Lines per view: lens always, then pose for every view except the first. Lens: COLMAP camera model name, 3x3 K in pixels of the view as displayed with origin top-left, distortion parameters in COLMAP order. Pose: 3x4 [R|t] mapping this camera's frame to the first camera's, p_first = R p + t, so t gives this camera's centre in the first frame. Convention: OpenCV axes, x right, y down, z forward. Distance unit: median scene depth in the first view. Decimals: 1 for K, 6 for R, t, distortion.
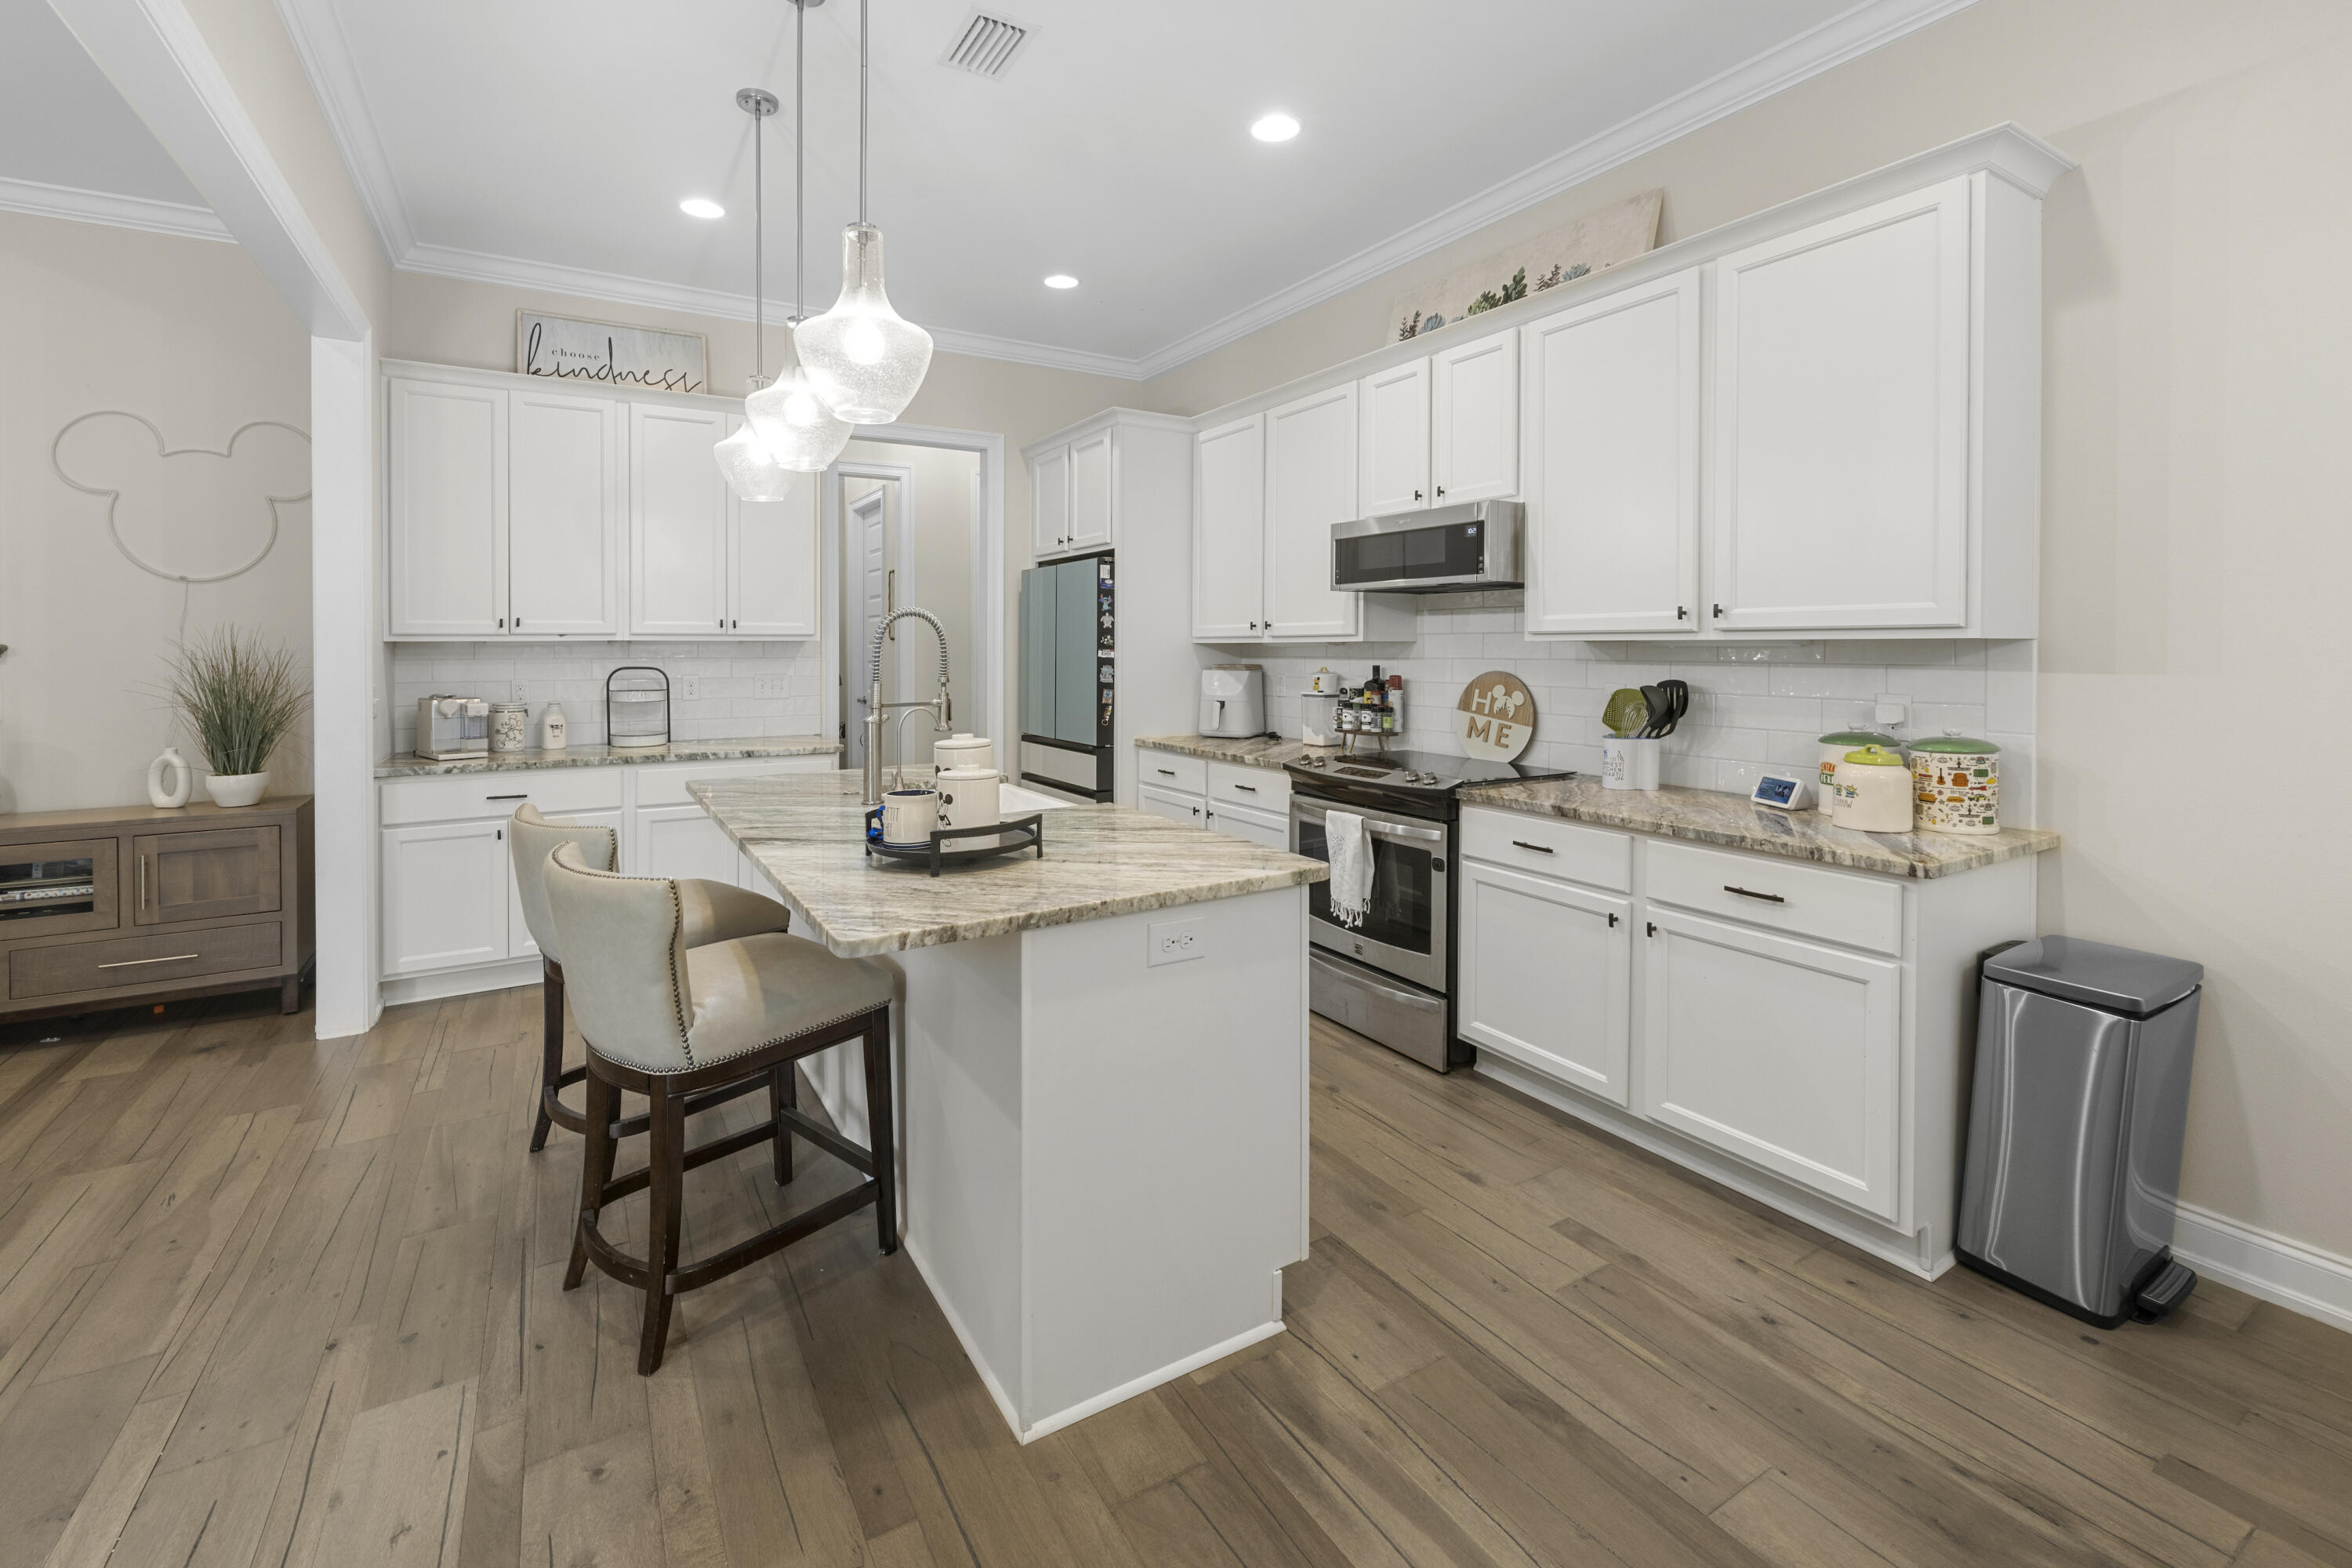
lens RADIAL K [[991.4, 0, 1159.6], [0, 991.4, 649.1], [0, 0, 1]] dist [-0.008773, 0.000938]
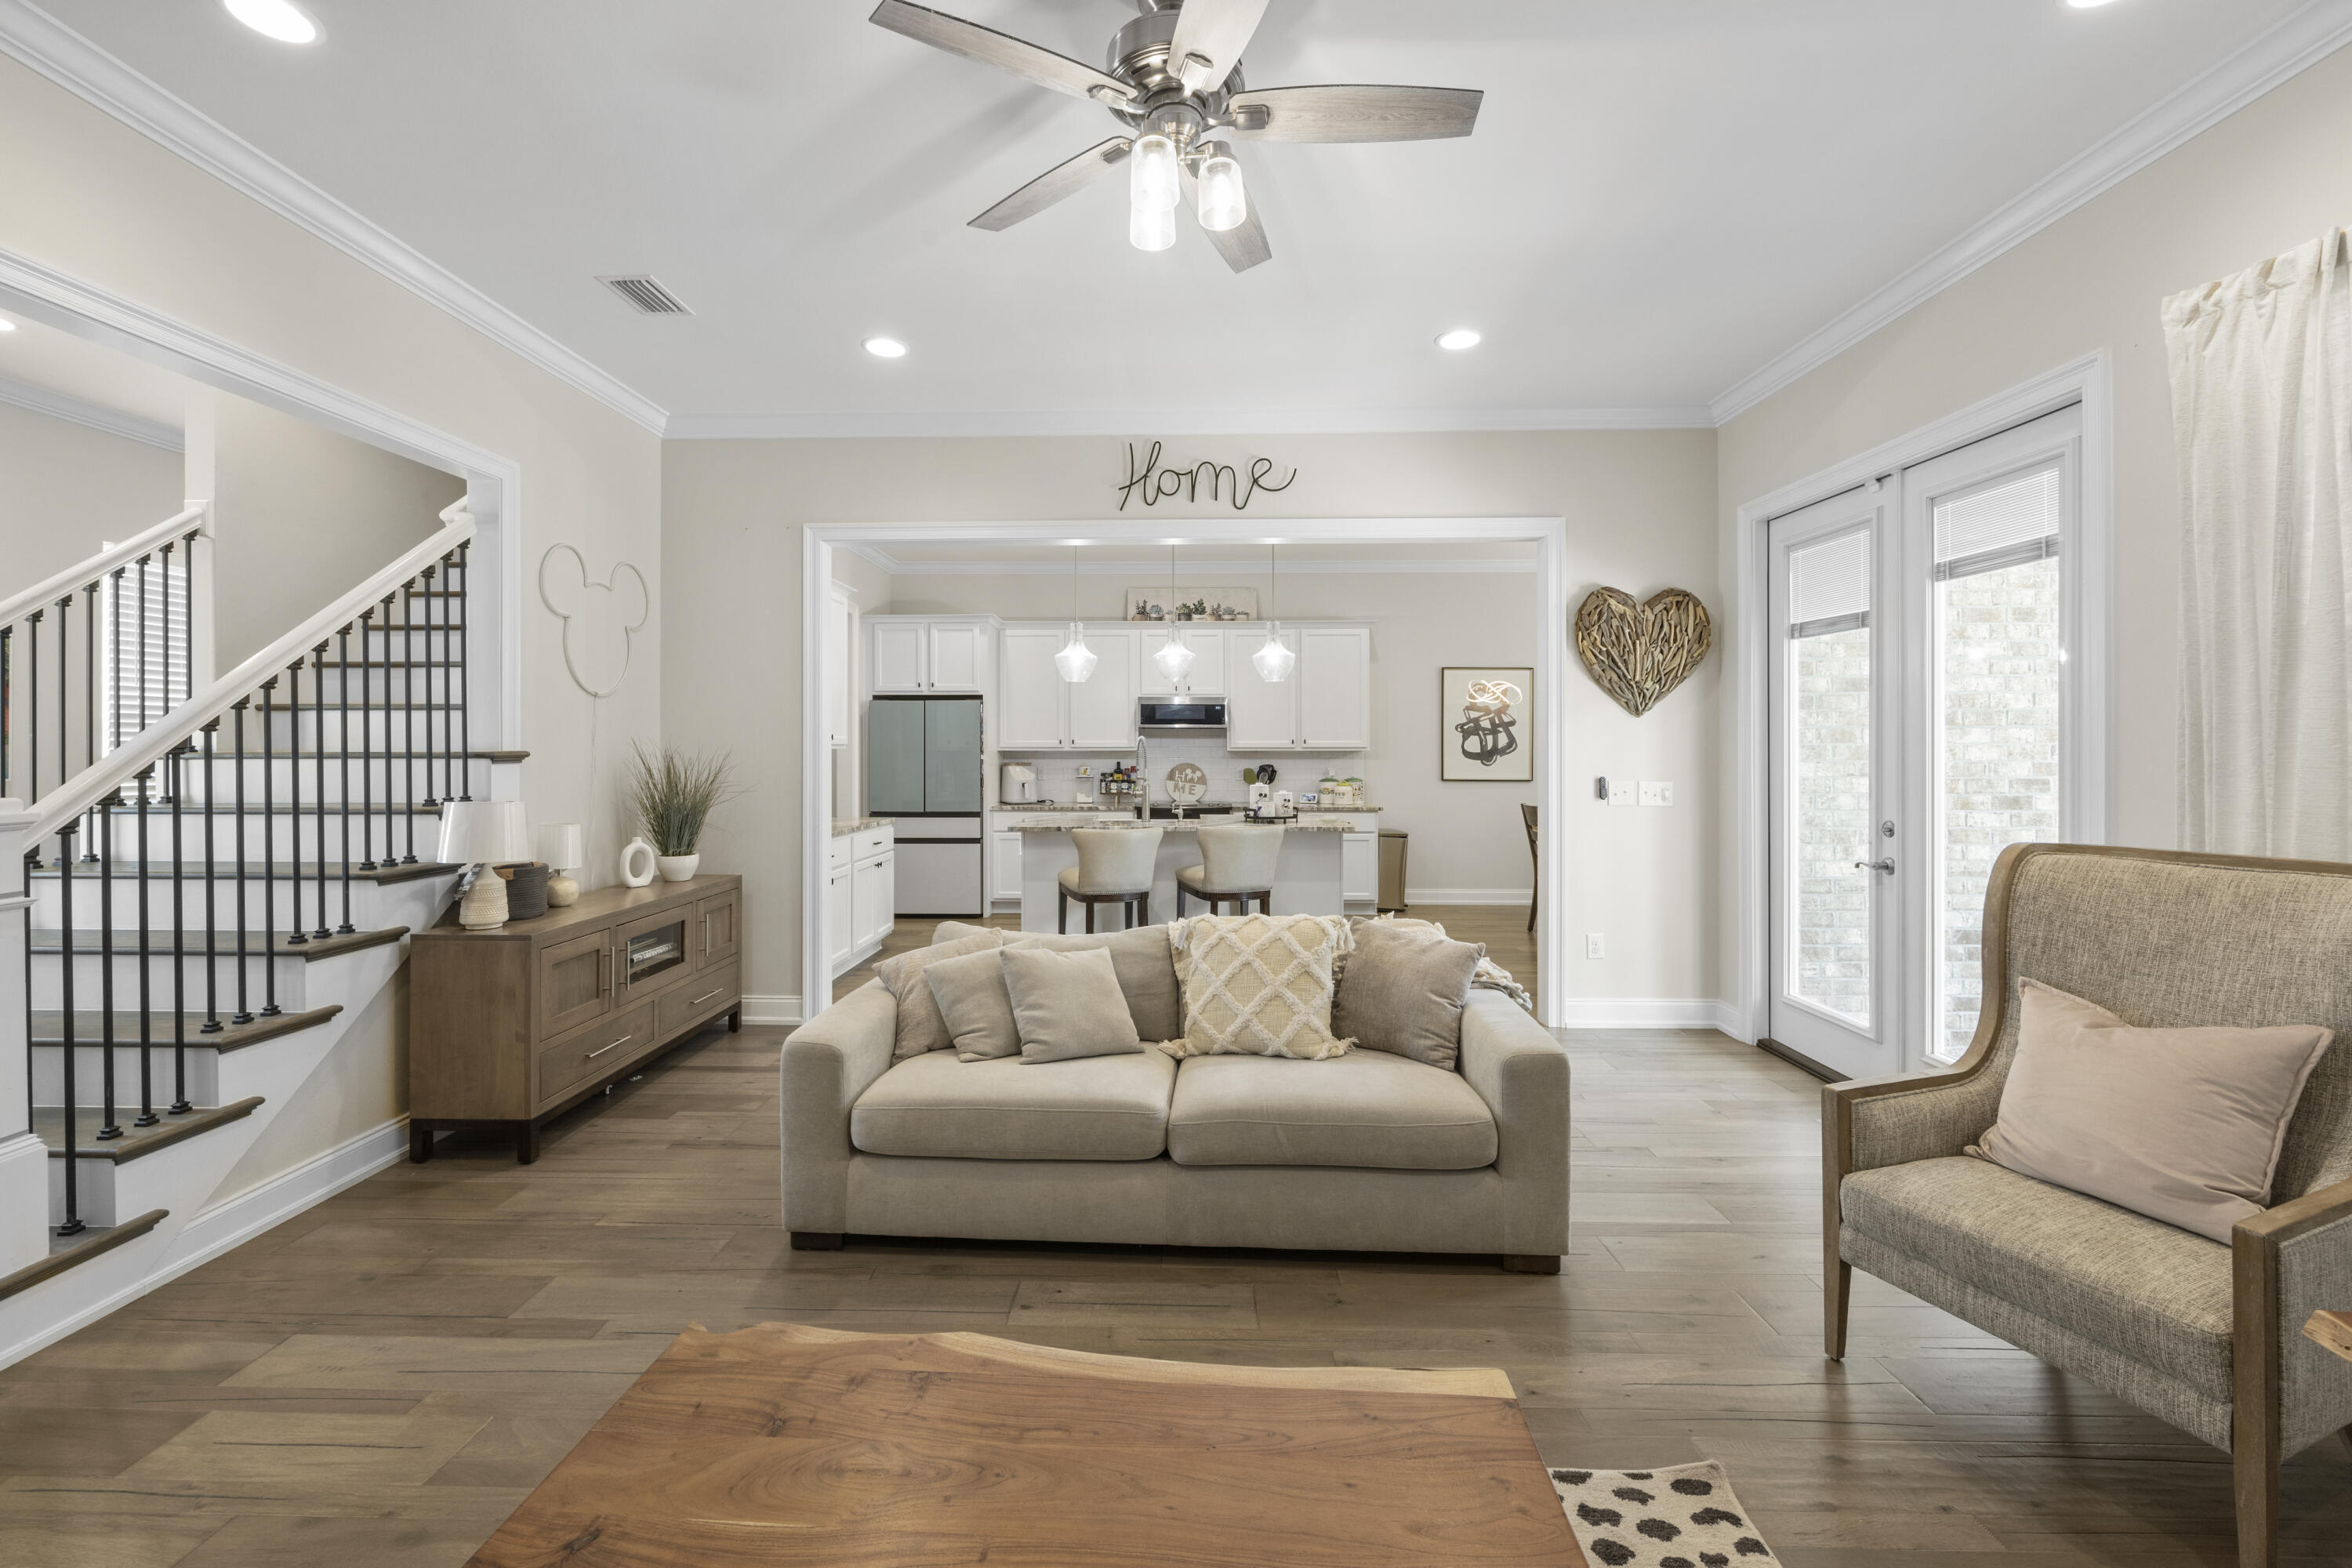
lens RADIAL K [[991.4, 0, 1177.2], [0, 991.4, 751.0], [0, 0, 1]] dist [-0.008773, 0.000938]
pose [[0.507042, 0.000995, 0.861921, -1.989062], [0.002867, 0.999992, -0.002841, 0.000419], [-0.861916, 0.003912, 0.507035, -0.215024]]
